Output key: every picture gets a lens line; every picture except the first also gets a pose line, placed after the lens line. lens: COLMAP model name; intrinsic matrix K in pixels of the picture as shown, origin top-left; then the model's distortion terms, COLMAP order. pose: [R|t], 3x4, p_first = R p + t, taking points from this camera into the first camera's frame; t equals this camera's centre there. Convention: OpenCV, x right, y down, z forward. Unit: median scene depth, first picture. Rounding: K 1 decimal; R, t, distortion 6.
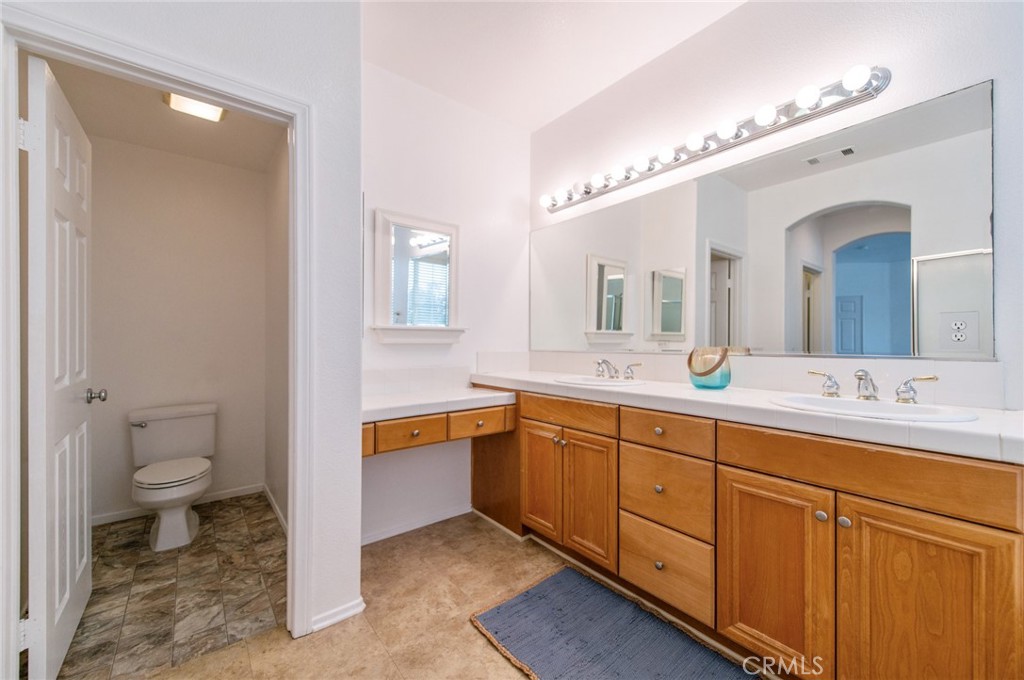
lens RADIAL K [[400.7, 0, 511.6], [0, 400.7, 340.3], [0, 0, 1]] dist [-0.000493, -0.000065]
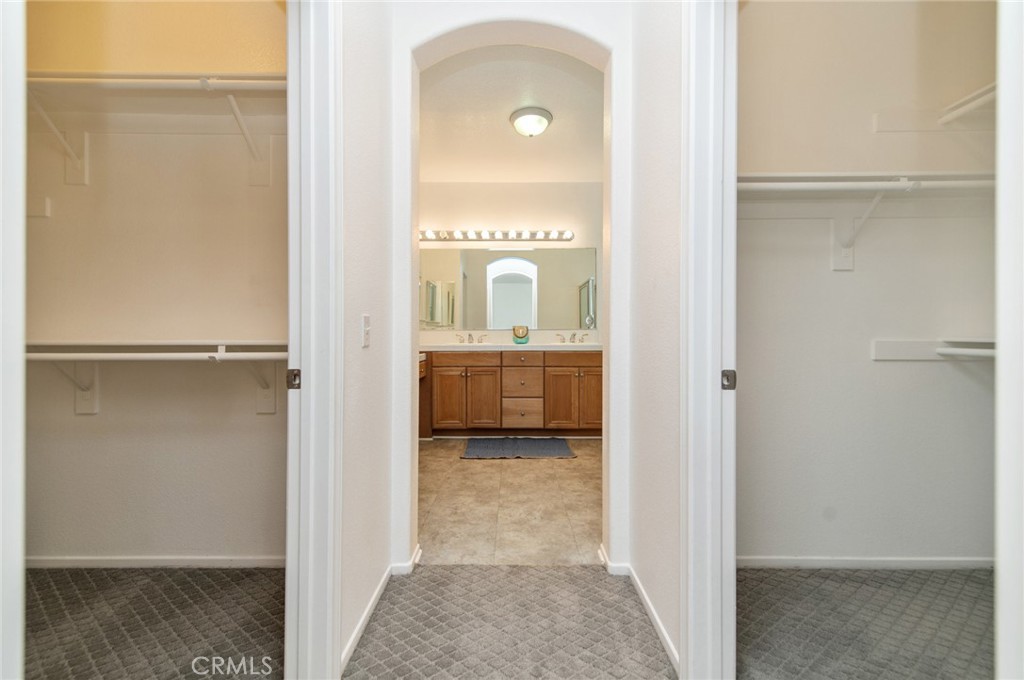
lens RADIAL K [[400.7, 0, 511.9], [0, 400.7, 335.7], [0, 0, 1]] dist [-0.000493, -0.000065]
pose [[0.621750, -0.003818, 0.783207, -1.428646], [0.003026, 0.999992, 0.002473, 0.070387], [-0.783210, 0.000833, 0.621757, -0.424988]]
